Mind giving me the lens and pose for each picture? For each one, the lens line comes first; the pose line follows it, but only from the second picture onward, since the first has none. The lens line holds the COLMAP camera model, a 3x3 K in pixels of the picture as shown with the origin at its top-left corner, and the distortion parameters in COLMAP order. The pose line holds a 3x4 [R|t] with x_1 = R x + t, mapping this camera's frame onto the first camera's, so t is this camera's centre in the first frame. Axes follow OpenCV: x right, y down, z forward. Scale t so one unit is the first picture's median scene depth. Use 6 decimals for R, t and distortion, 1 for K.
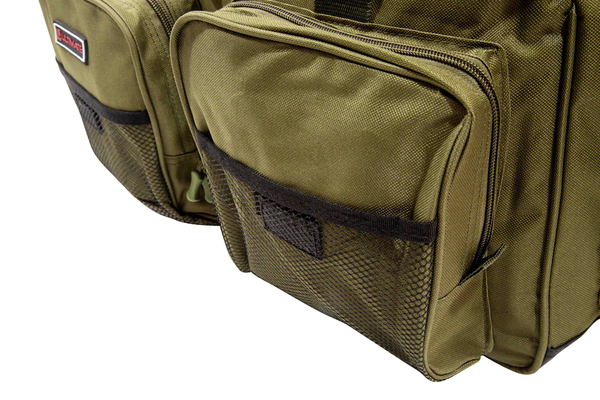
lens RADIAL K [[730.5, 0, 296.8], [0, 730.5, 194.2], [0, 0, 1]] dist [0.048230, 0.000000]
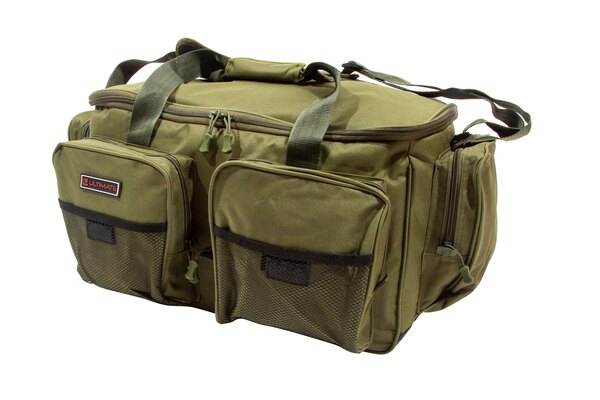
lens RADIAL K [[662.5, 0, 300.3], [0, 662.5, 197.5], [0, 0, 1]] dist [-0.083393, 0.000000]
pose [[0.881562, 0.040520, 0.470325, -0.853328], [0.102004, 0.956421, -0.273593, 0.359504], [-0.460915, 0.289165, 0.839012, -0.545357]]
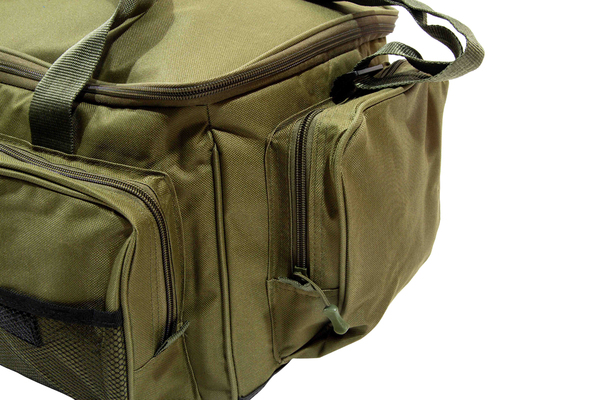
lens RADIAL K [[680.4, 0, 298.6], [0, 680.4, 195.2], [0, 0, 1]] dist [0.099599, 0.000000]
pose [[0.973667, -0.042824, 0.223918, 0.215642], [0.061515, 0.995118, -0.077173, -0.048715], [-0.219520, 0.088915, 0.971548, -0.244636]]
